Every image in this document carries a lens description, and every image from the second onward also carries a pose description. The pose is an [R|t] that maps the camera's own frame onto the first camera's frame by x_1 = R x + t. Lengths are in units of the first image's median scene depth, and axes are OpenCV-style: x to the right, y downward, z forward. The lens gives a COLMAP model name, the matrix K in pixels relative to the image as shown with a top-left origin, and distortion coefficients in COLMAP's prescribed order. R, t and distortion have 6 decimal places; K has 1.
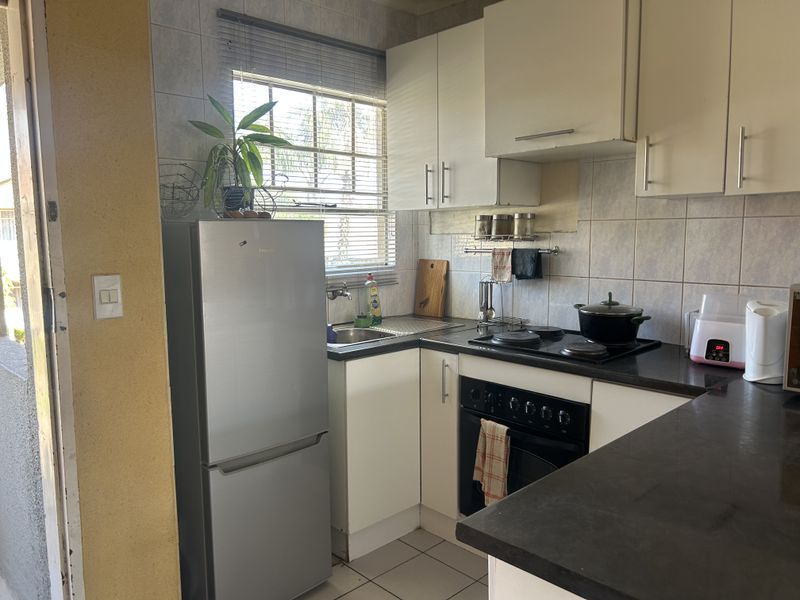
lens RADIAL K [[596.6, 0, 400.0], [0, 596.6, 300.0], [0, 0, 1]] dist [0.023549, -0.062373]
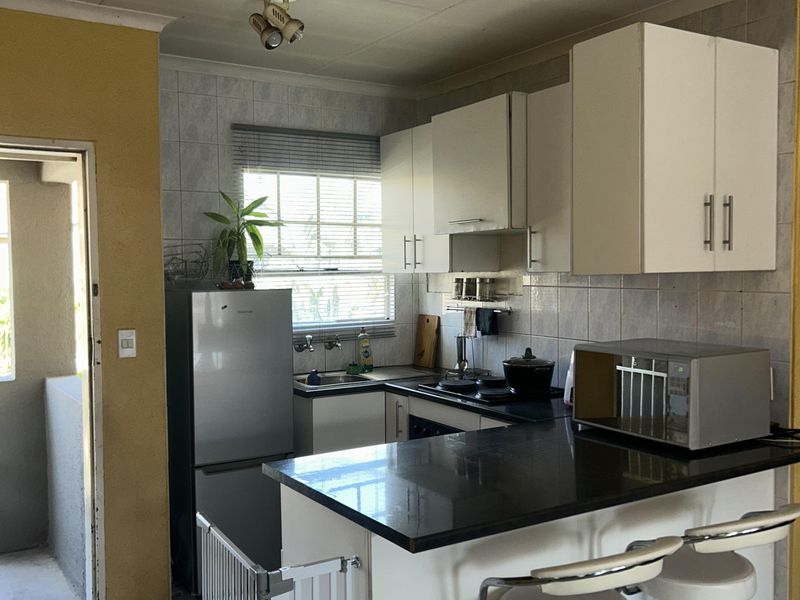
lens RADIAL K [[722.6, 0, 400.0], [0, 722.6, 300.0], [0, 0, 1]] dist [0.007782, -0.126310]
pose [[0.983658, 0.008103, -0.179865, 0.297991], [-0.020959, 0.997348, -0.069692, -0.001656], [0.178824, 0.072323, 0.981219, -0.392811]]
